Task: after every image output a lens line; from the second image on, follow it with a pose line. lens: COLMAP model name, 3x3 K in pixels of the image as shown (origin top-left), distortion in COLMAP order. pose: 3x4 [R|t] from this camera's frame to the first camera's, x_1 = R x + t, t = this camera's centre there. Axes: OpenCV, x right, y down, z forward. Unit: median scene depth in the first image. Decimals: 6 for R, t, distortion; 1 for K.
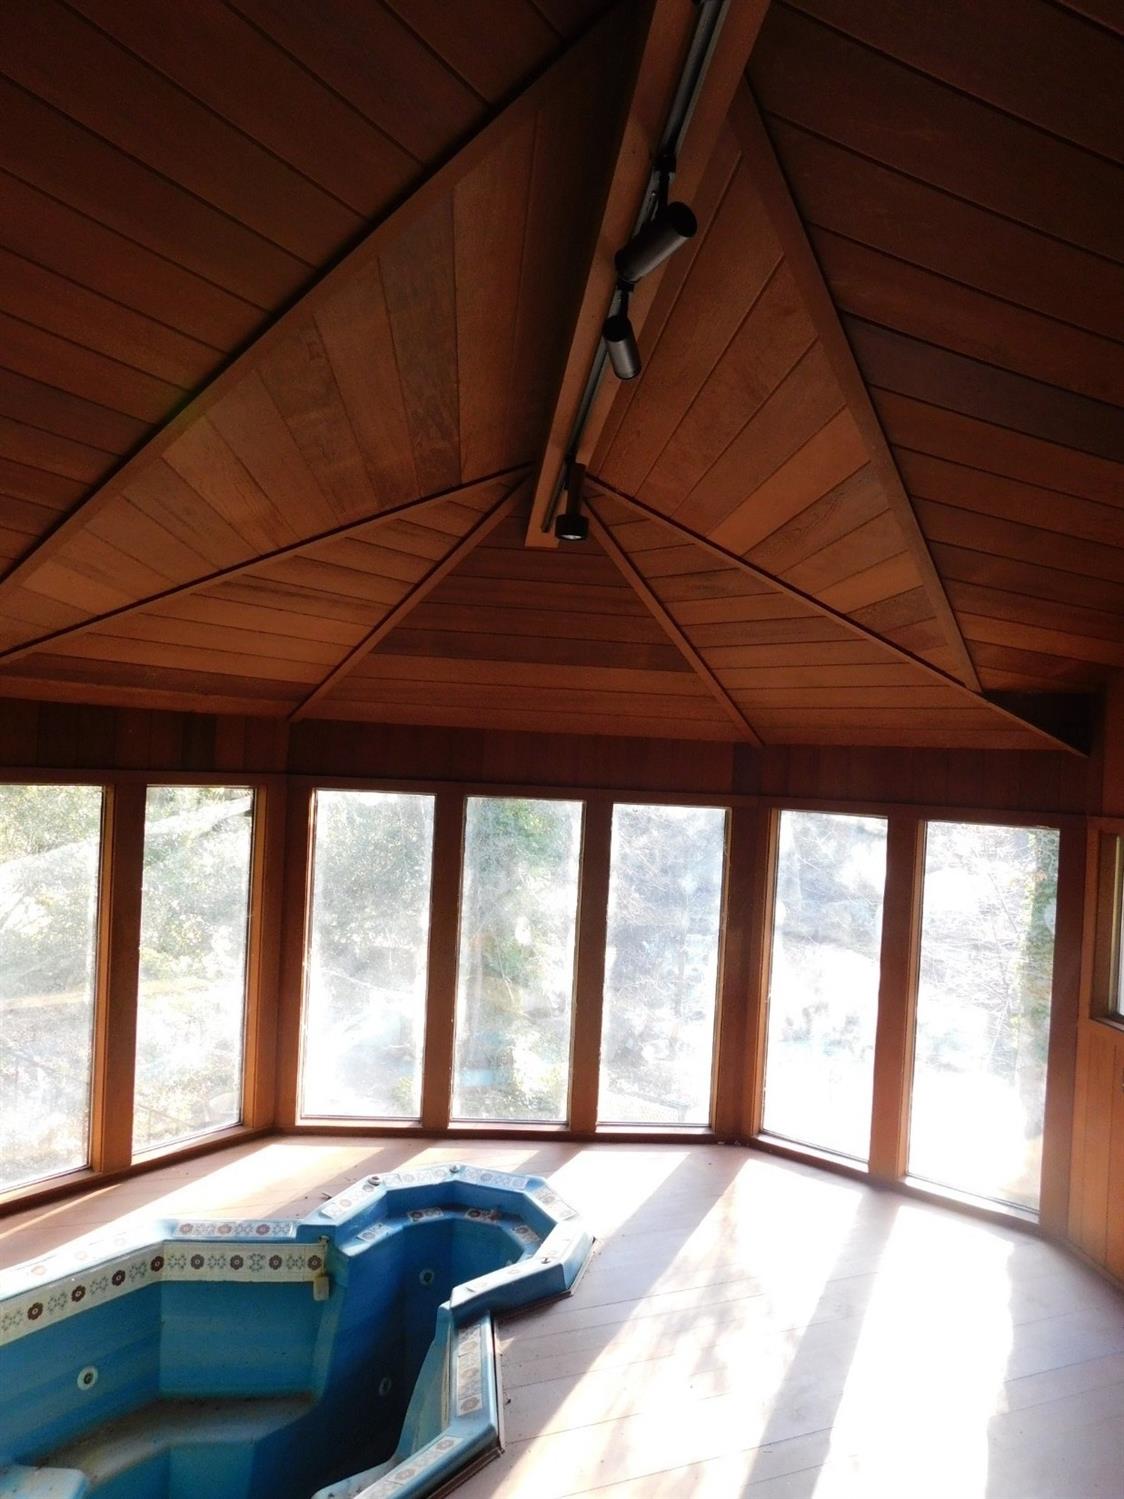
lens RADIAL K [[993.8, 0, 562.0], [0, 993.8, 749.5], [0, 0, 1]] dist [-0.067353, 0.059412]
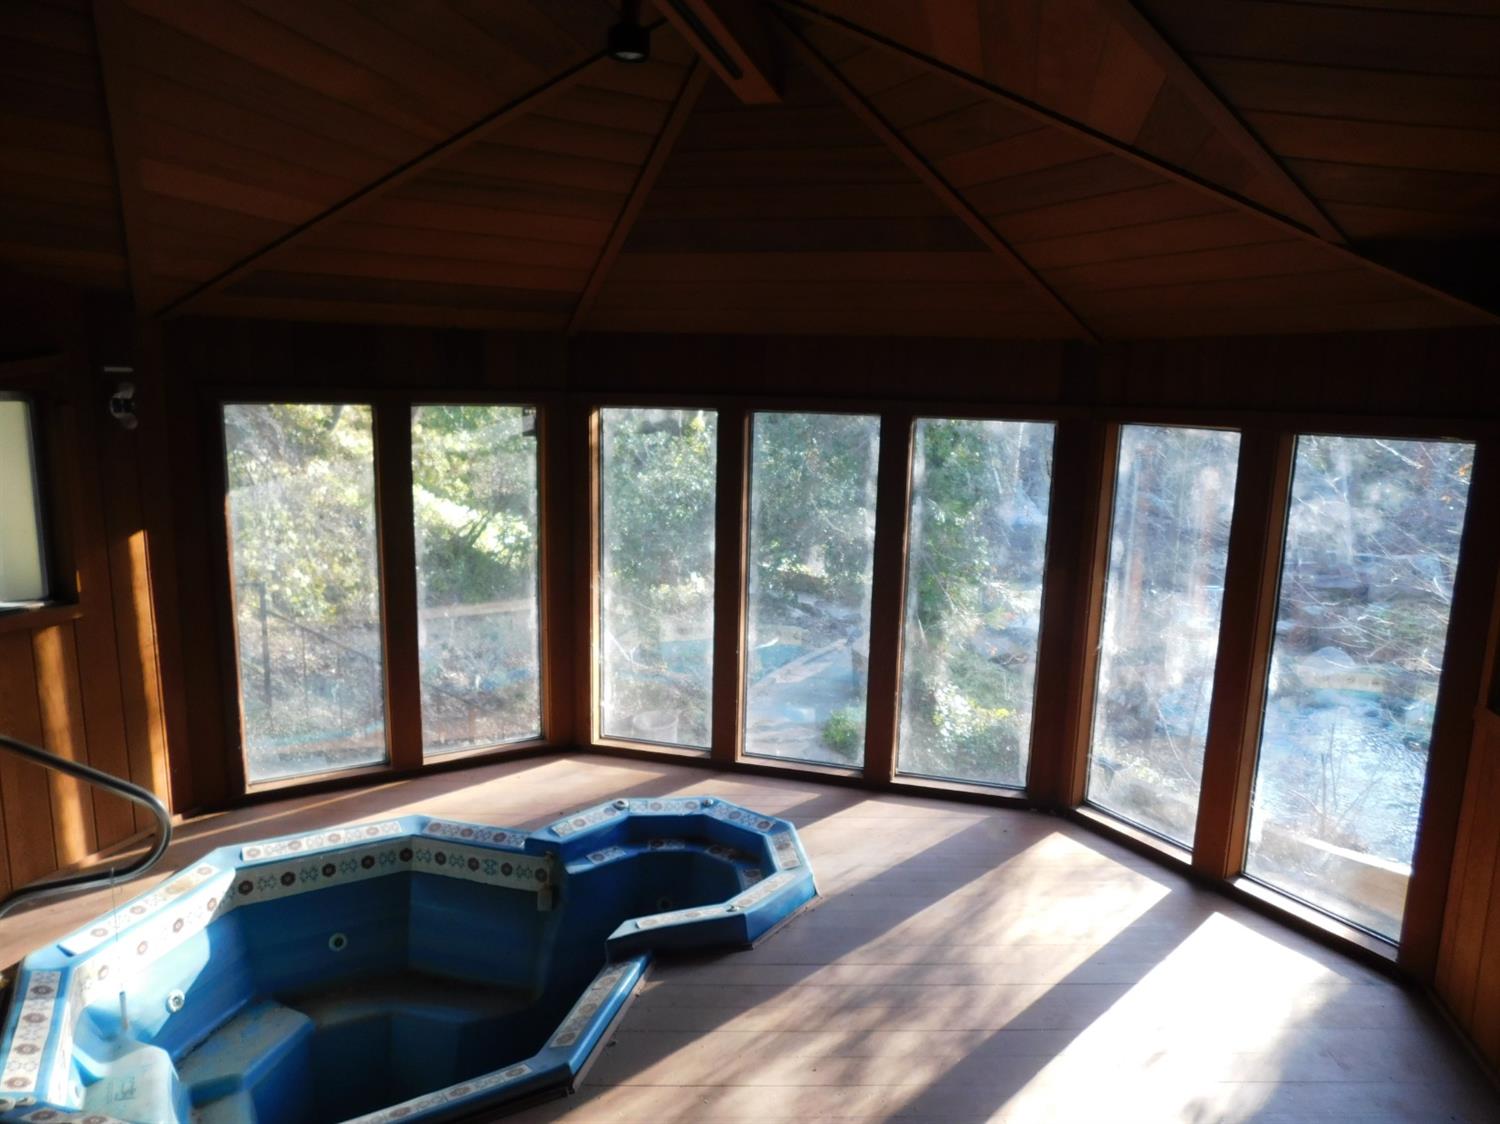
lens RADIAL K [[994.5, 0, 750.0], [0, 994.5, 562.0], [0, 0, 1]] dist [-0.067353, 0.059412]
pose [[0.937000, 0.034655, -0.347606, 0.270238], [0.026548, 0.985125, 0.169776, 0.034560], [0.348319, -0.168308, 0.922142, 0.172888]]
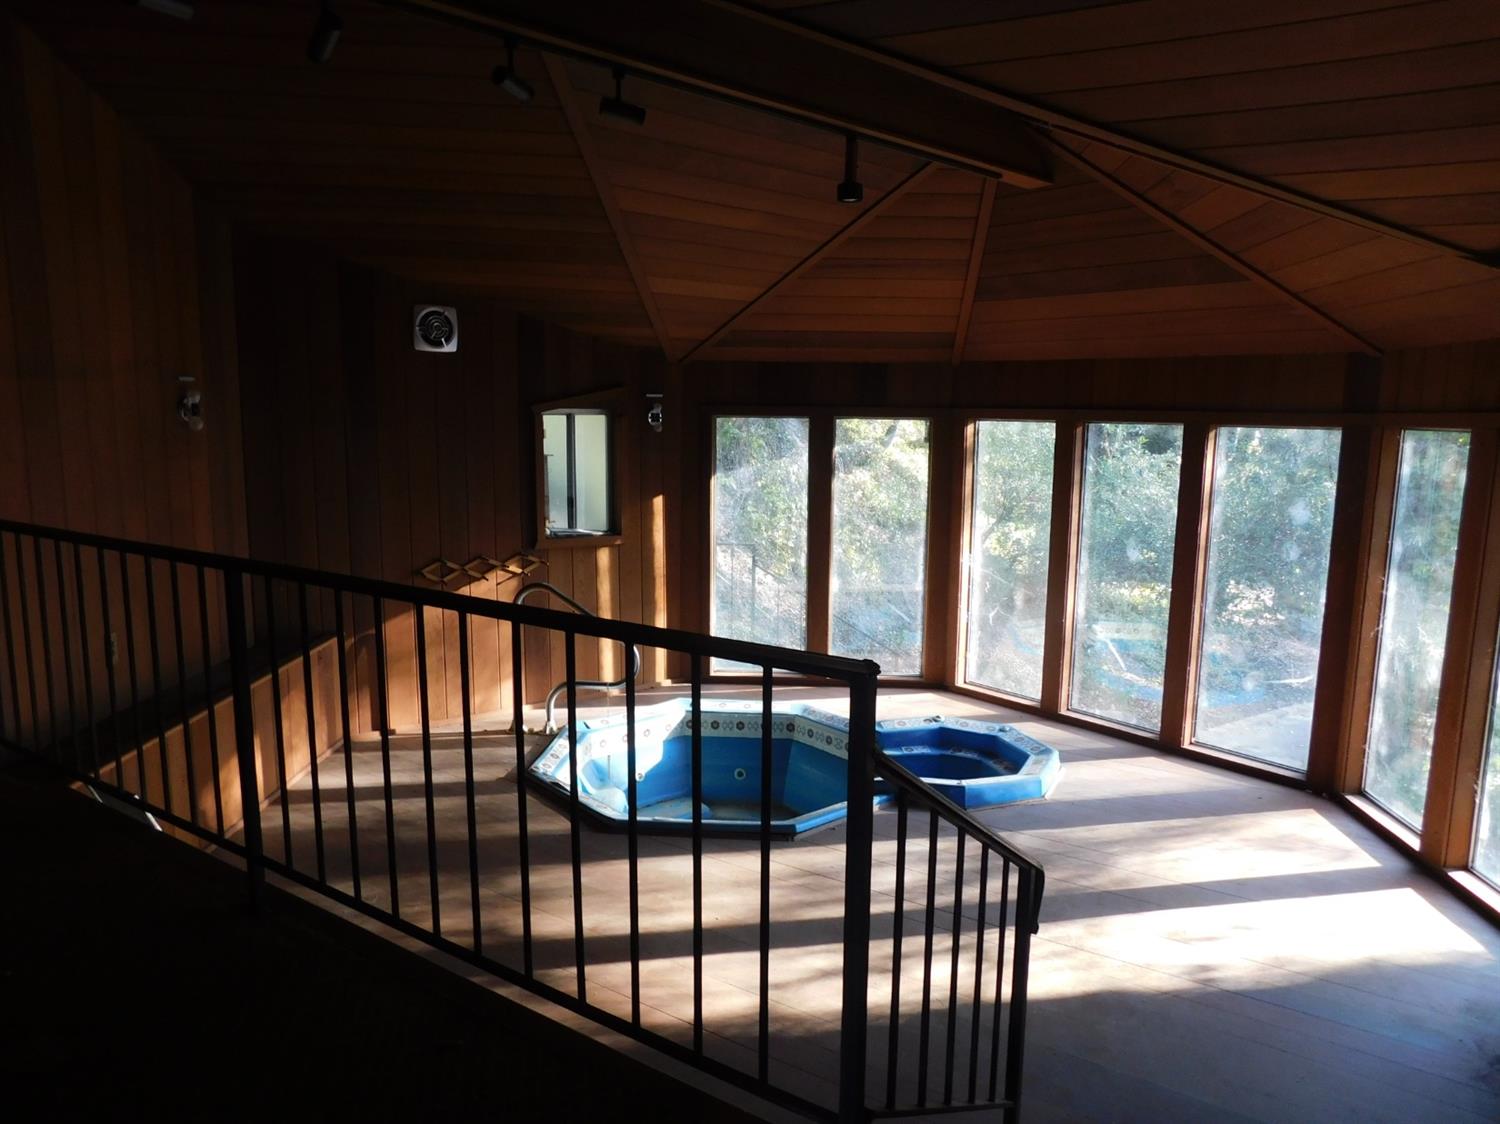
lens RADIAL K [[994.5, 0, 750.0], [0, 994.5, 562.0], [0, 0, 1]] dist [-0.067353, 0.059412]
pose [[0.574576, 0.084801, -0.814046, 0.721521], [0.032844, 0.991428, 0.126461, 0.060544], [0.817792, -0.099398, 0.566865, 0.075600]]
